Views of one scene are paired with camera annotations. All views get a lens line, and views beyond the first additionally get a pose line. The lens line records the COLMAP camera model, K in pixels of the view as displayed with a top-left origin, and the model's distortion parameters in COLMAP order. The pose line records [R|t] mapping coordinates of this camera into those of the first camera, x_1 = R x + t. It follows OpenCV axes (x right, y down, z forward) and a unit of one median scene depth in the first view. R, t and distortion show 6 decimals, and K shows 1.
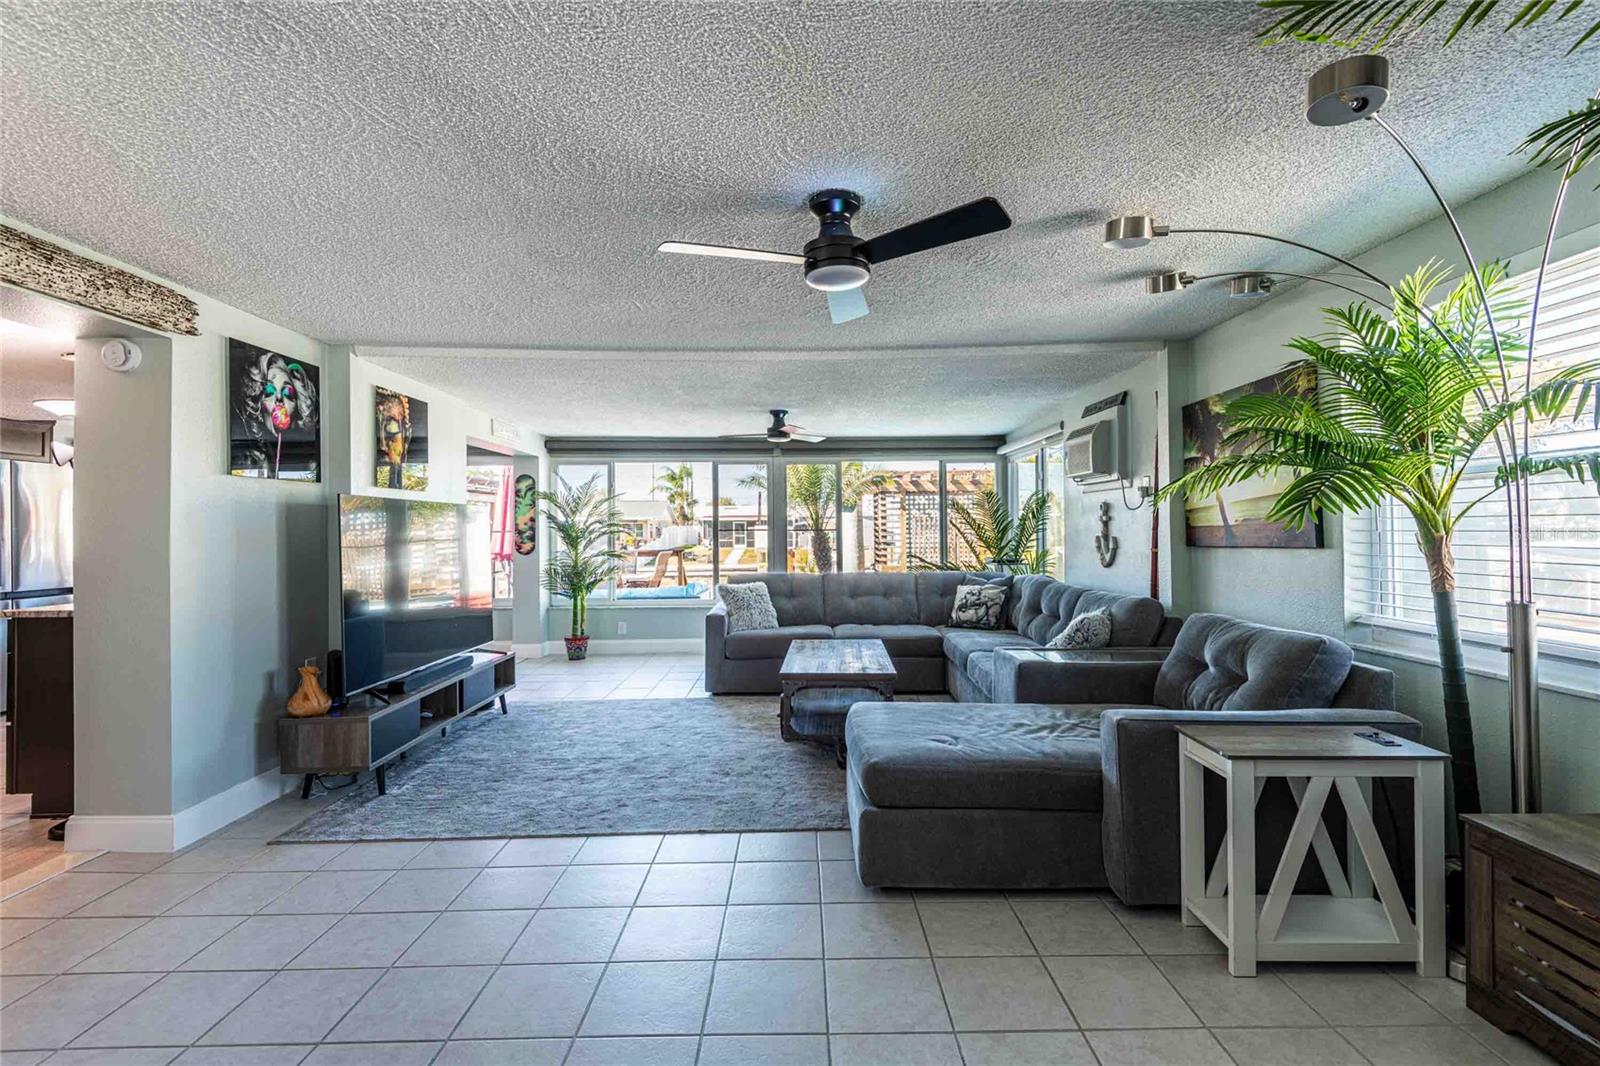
lens RADIAL K [[733.5, 0, 822.3], [0, 733.5, 515.0], [0, 0, 1]] dist [0.019676, -0.010113]
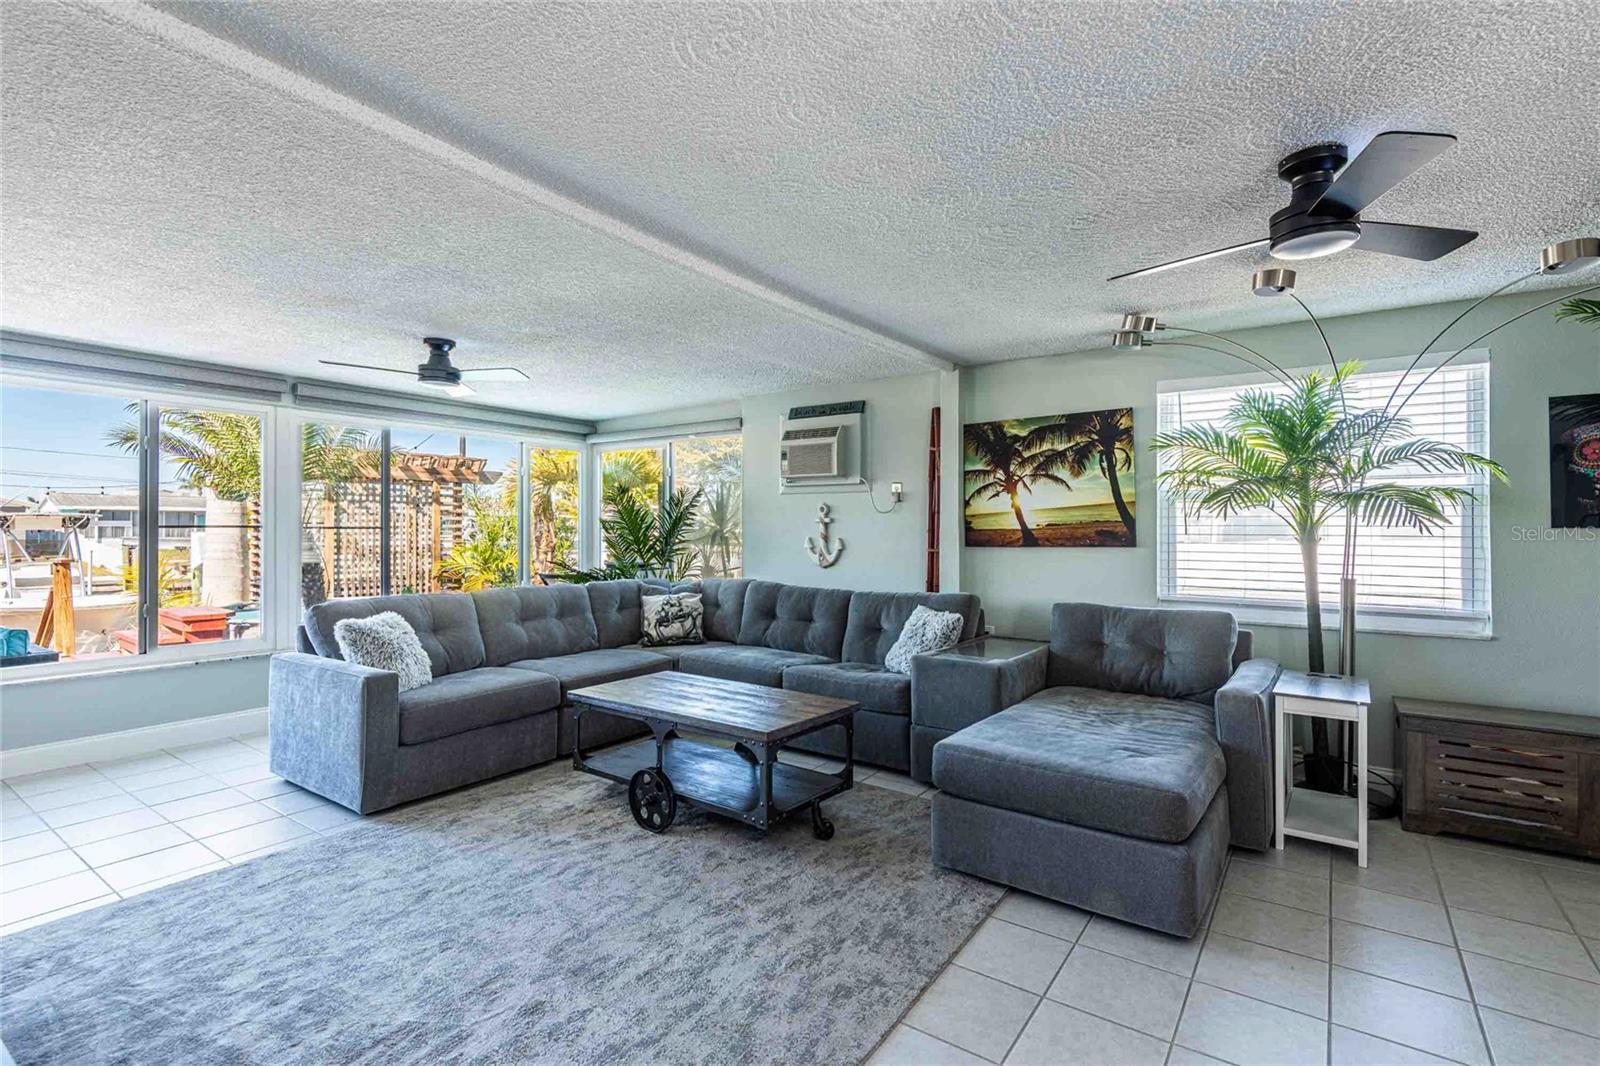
lens RADIAL K [[733.5, 0, 806.2], [0, 733.5, 523.9], [0, 0, 1]] dist [0.019676, -0.010113]
pose [[0.584090, 0.017106, 0.811509, -0.483299], [-0.026003, 0.999659, -0.002357, 0.013254], [-0.811273, -0.019725, 0.584335, 0.448861]]
